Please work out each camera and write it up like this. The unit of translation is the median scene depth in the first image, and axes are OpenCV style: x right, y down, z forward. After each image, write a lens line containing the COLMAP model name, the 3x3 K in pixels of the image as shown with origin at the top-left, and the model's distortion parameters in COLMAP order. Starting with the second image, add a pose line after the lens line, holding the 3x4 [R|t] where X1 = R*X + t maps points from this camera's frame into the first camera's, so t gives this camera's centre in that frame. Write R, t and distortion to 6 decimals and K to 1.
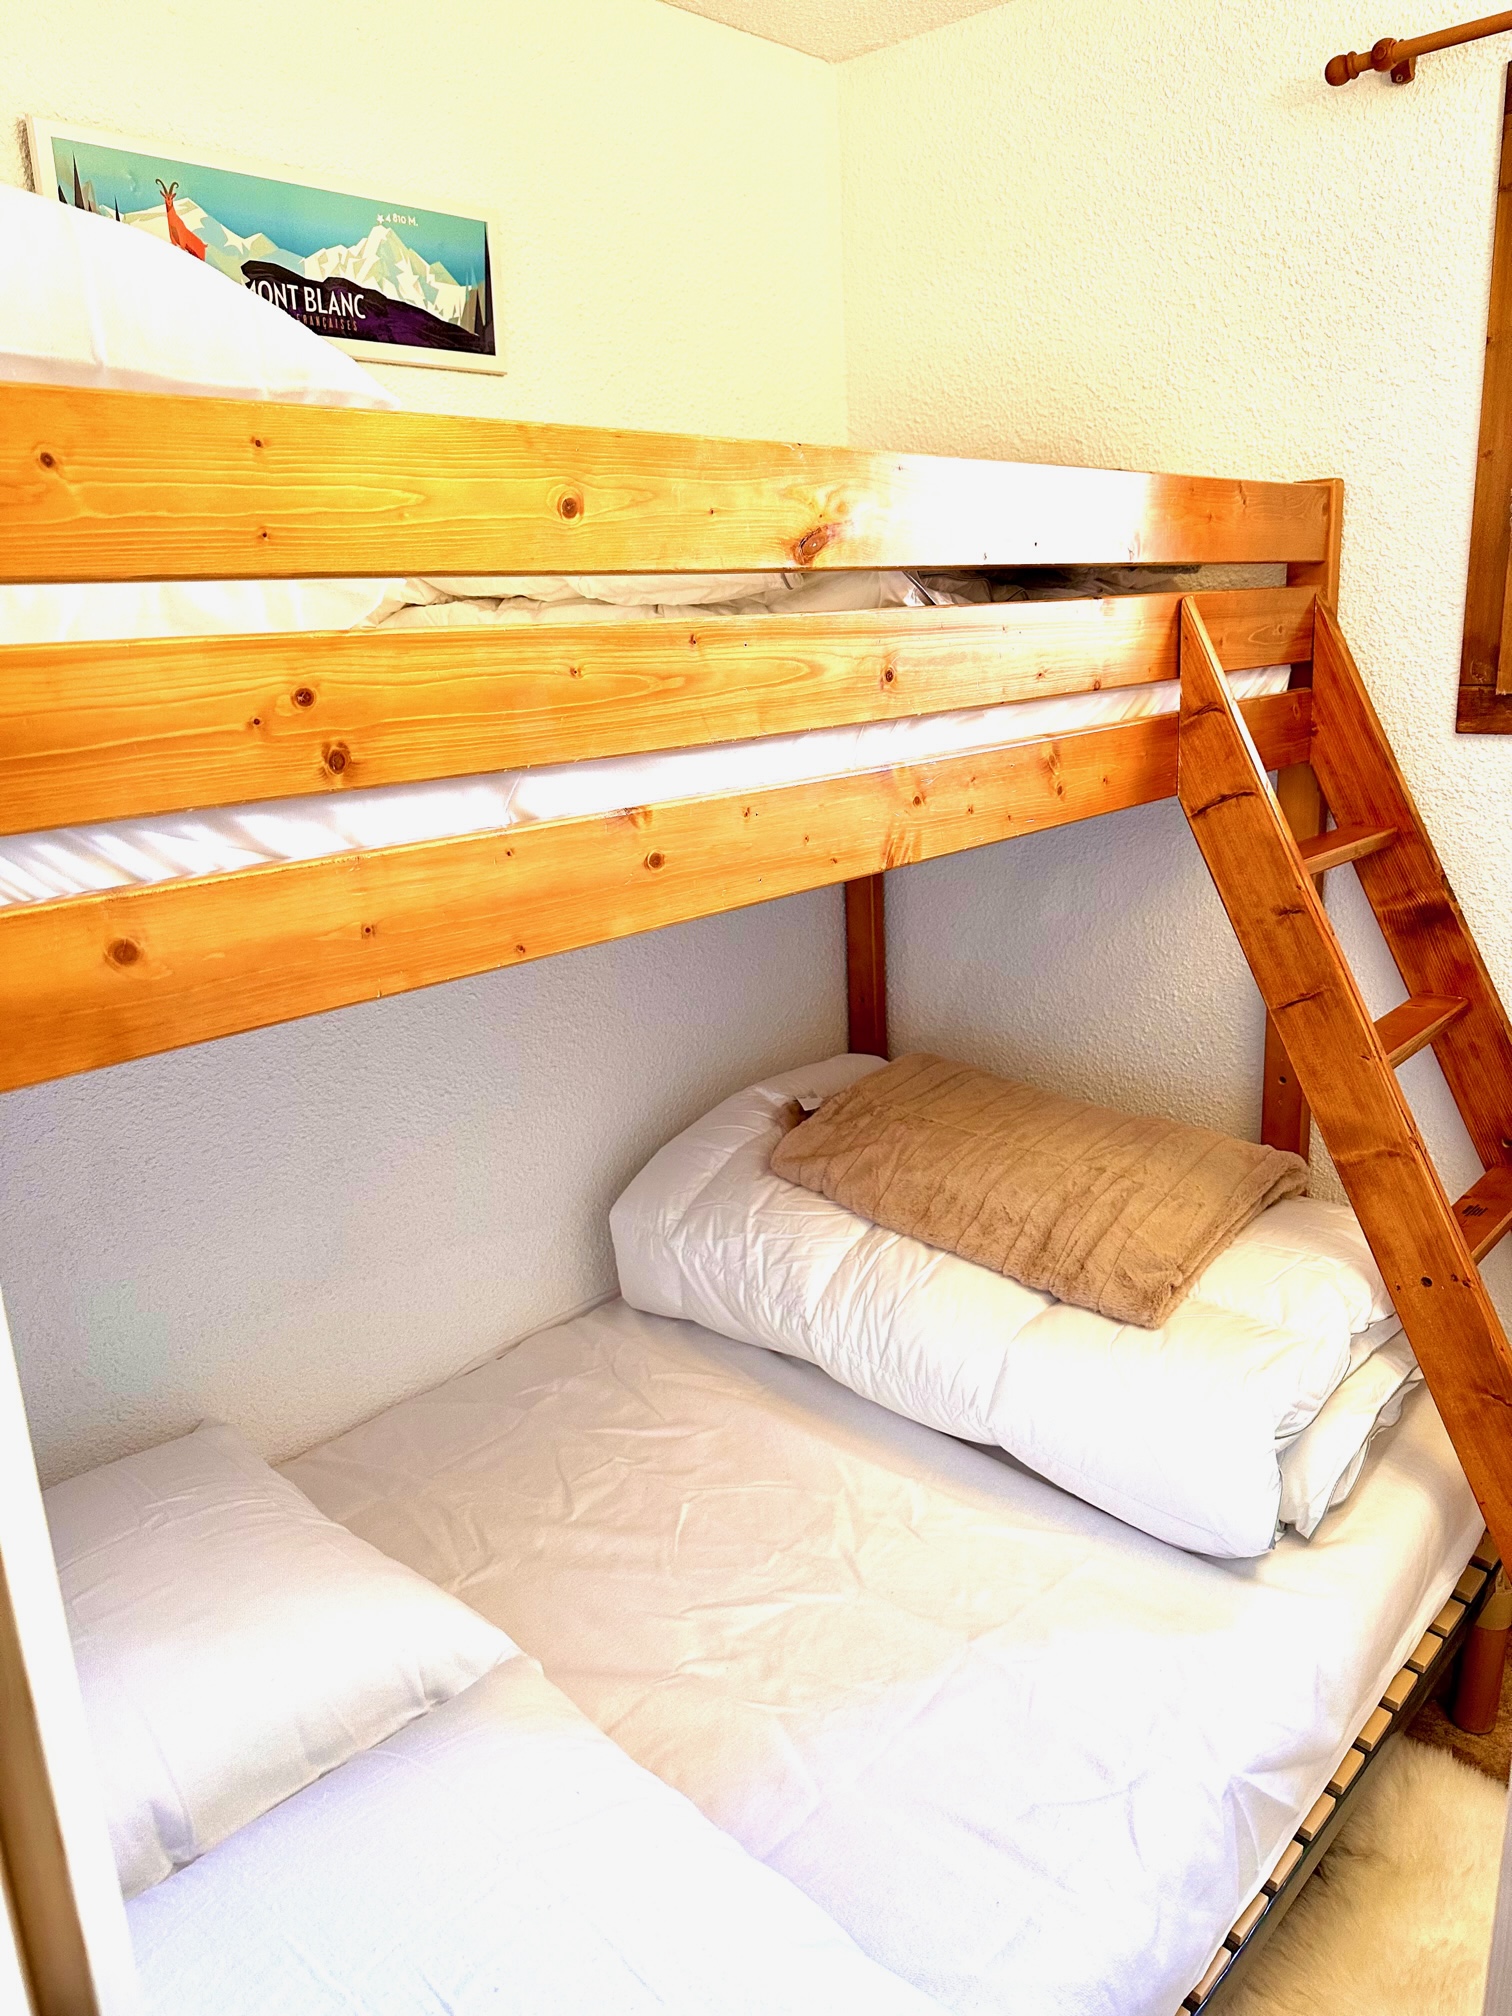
lens RADIAL K [[1451.4, 0, 756.0], [0, 1451.4, 1008.0], [0, 0, 1]] dist [0.008822, 0.000139]
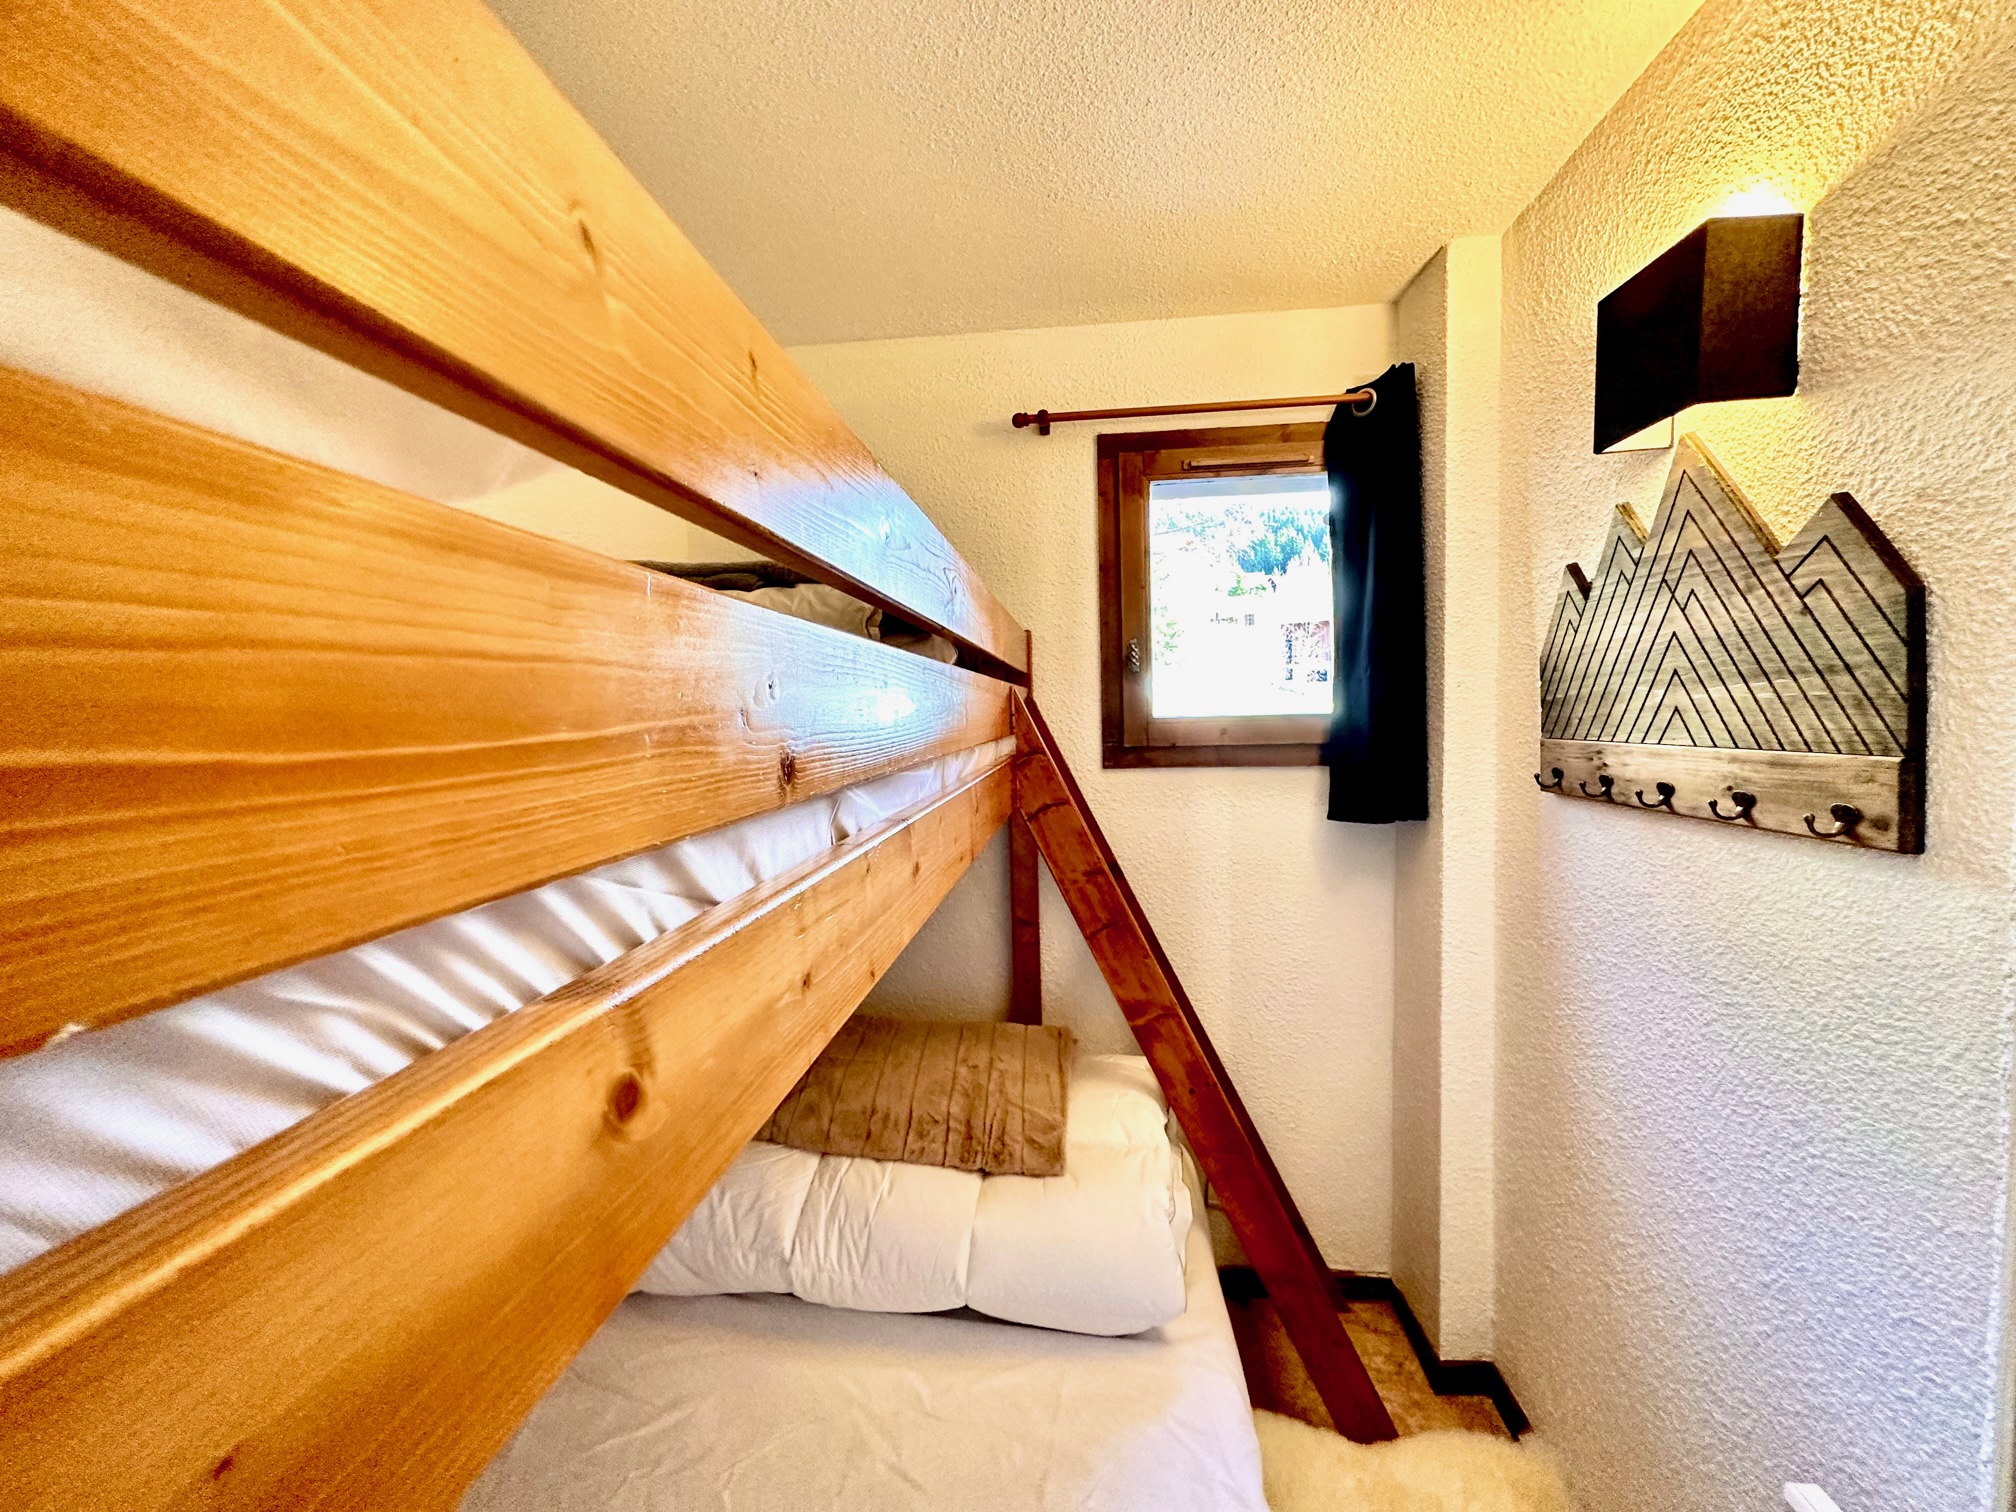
lens RADIAL K [[810.0, 0, 1008.0], [0, 810.0, 756.0], [0, 0, 1]] dist [-0.003731, -0.000402]
pose [[0.795132, -0.006767, 0.606399, -0.230462], [0.146340, 0.972528, -0.181034, -0.040180], [-0.588515, 0.232686, 0.774278, 0.296657]]
